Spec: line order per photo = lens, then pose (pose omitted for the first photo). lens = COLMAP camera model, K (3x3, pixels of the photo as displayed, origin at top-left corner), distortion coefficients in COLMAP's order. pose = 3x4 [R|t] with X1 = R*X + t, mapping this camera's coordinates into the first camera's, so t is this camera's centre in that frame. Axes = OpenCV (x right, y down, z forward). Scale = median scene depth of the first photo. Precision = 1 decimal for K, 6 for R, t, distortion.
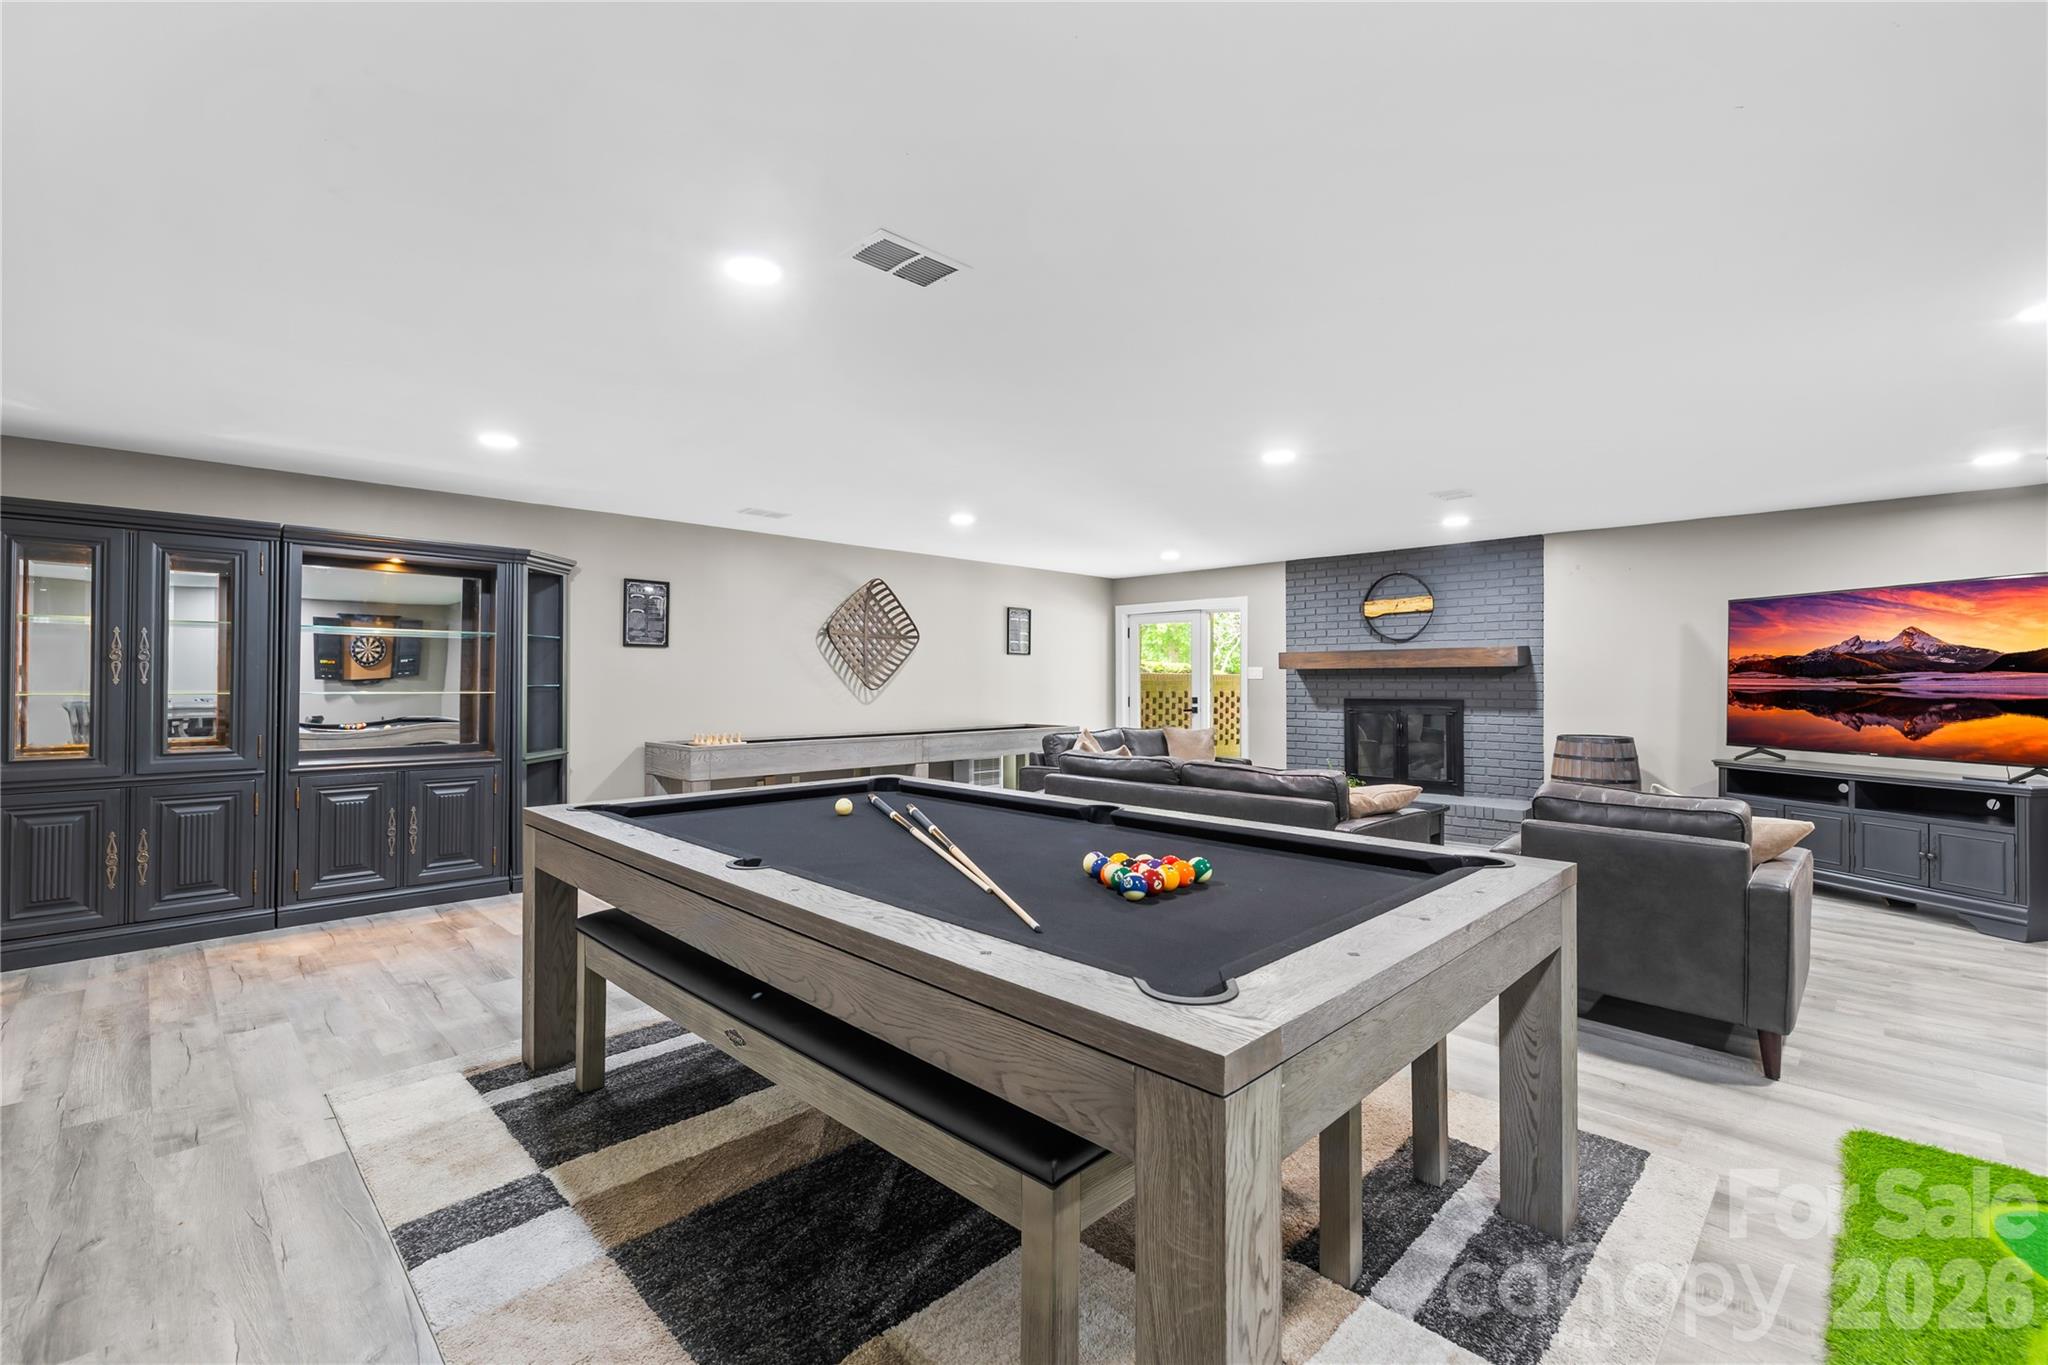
lens RADIAL K [[859.7, 0, 1007.0], [0, 859.7, 675.8], [0, 0, 1]] dist [0.004137, -0.000121]
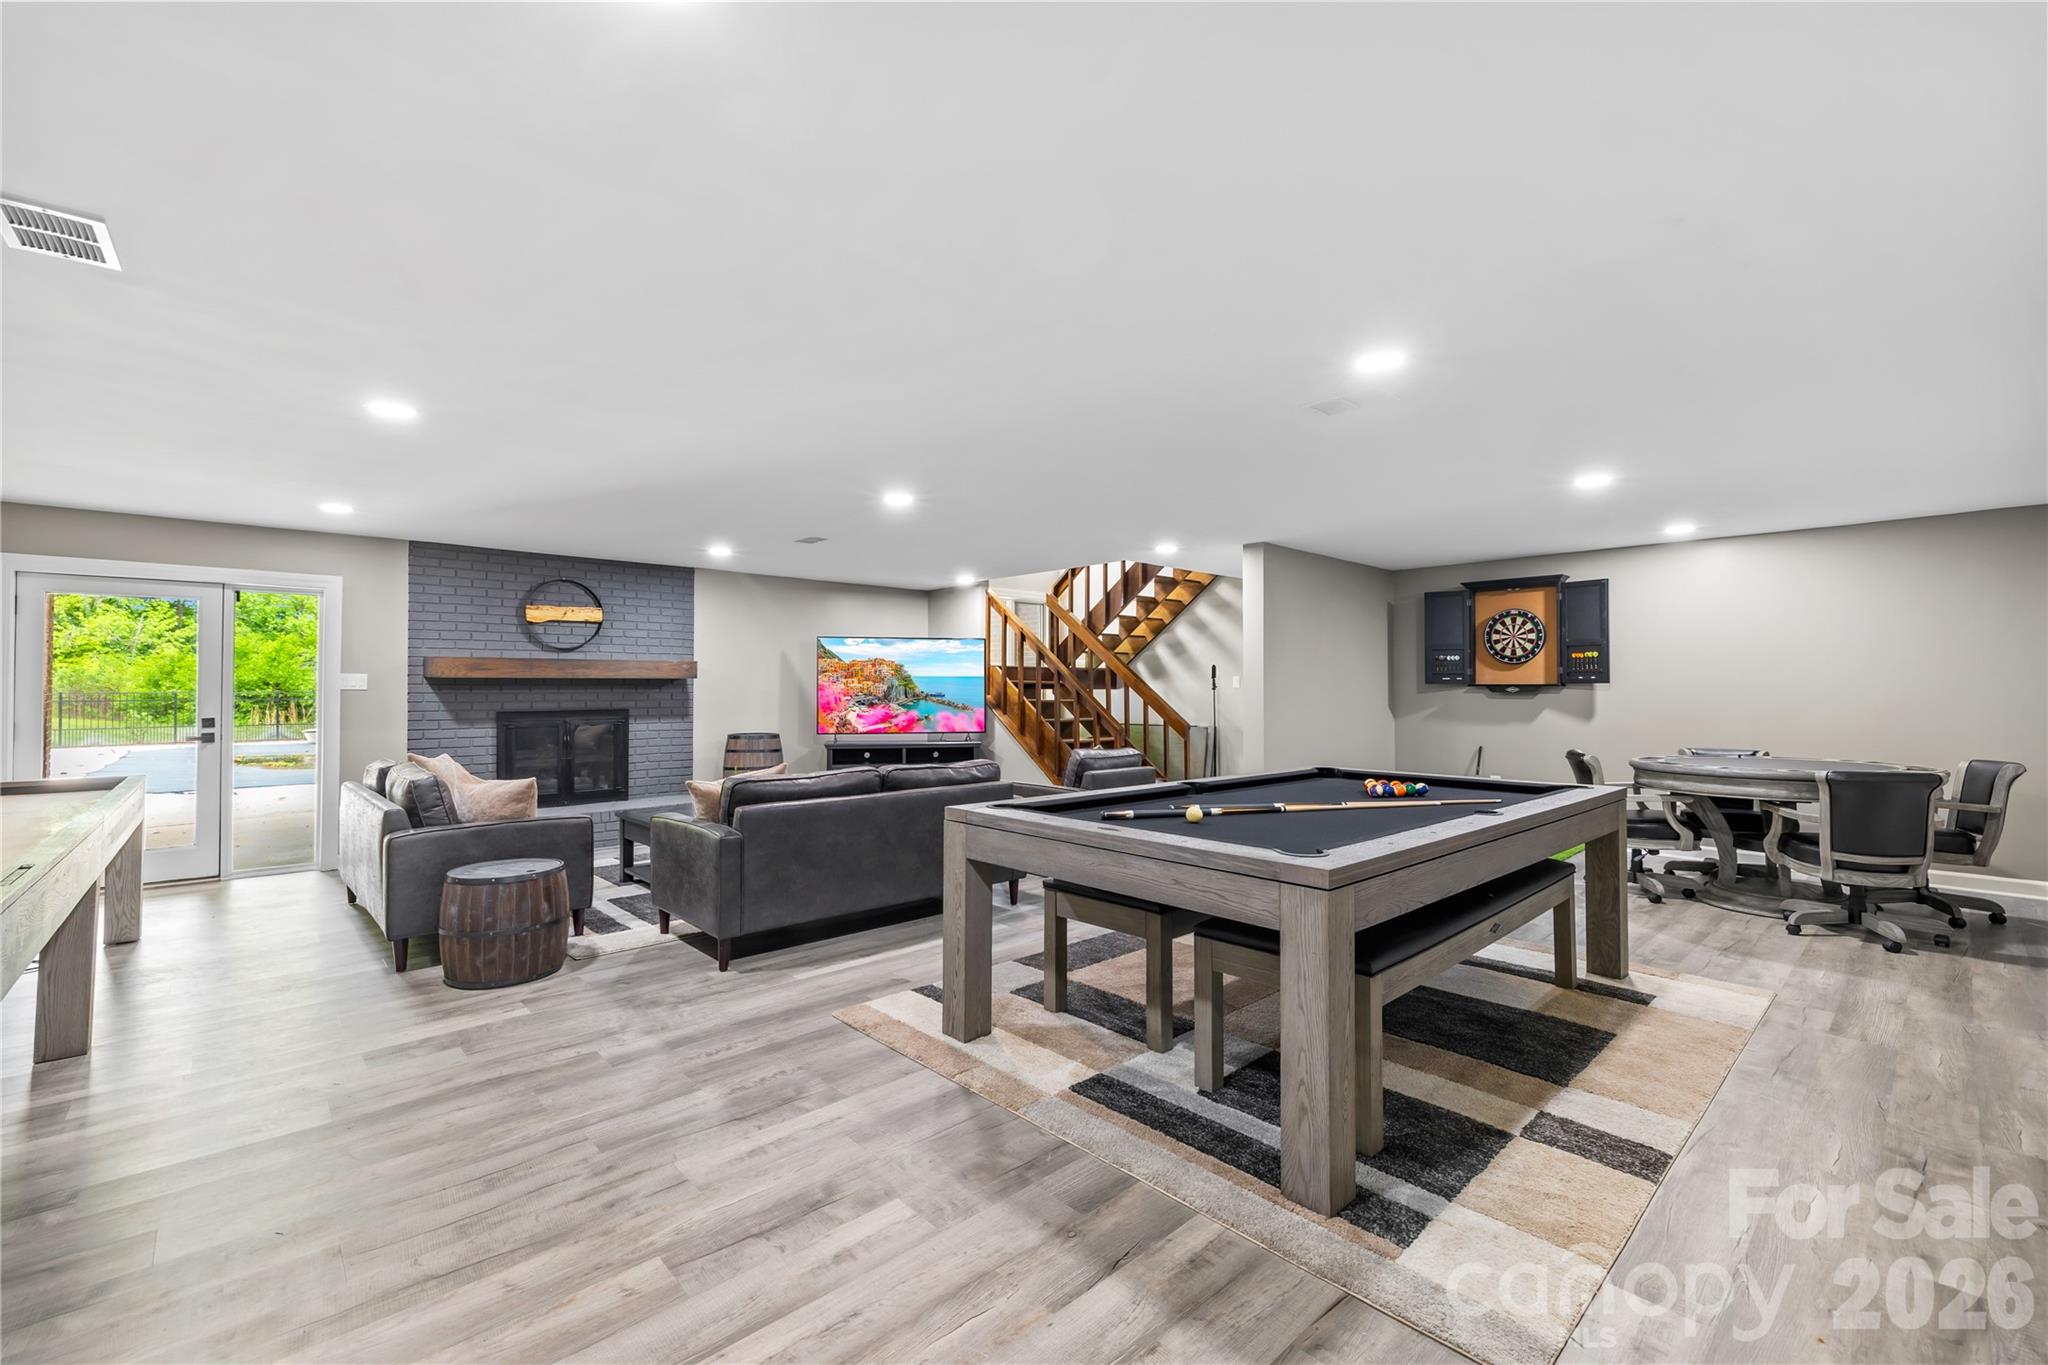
lens RADIAL K [[859.7, 0, 1007.0], [0, 859.7, 675.8], [0, 0, 1]] dist [0.004137, -0.000121]
pose [[0.049294, 0.017119, 0.998638, -0.507782], [-0.002843, 0.999851, -0.017000, 0.003358], [-0.998780, -0.002001, 0.049335, 0.482996]]
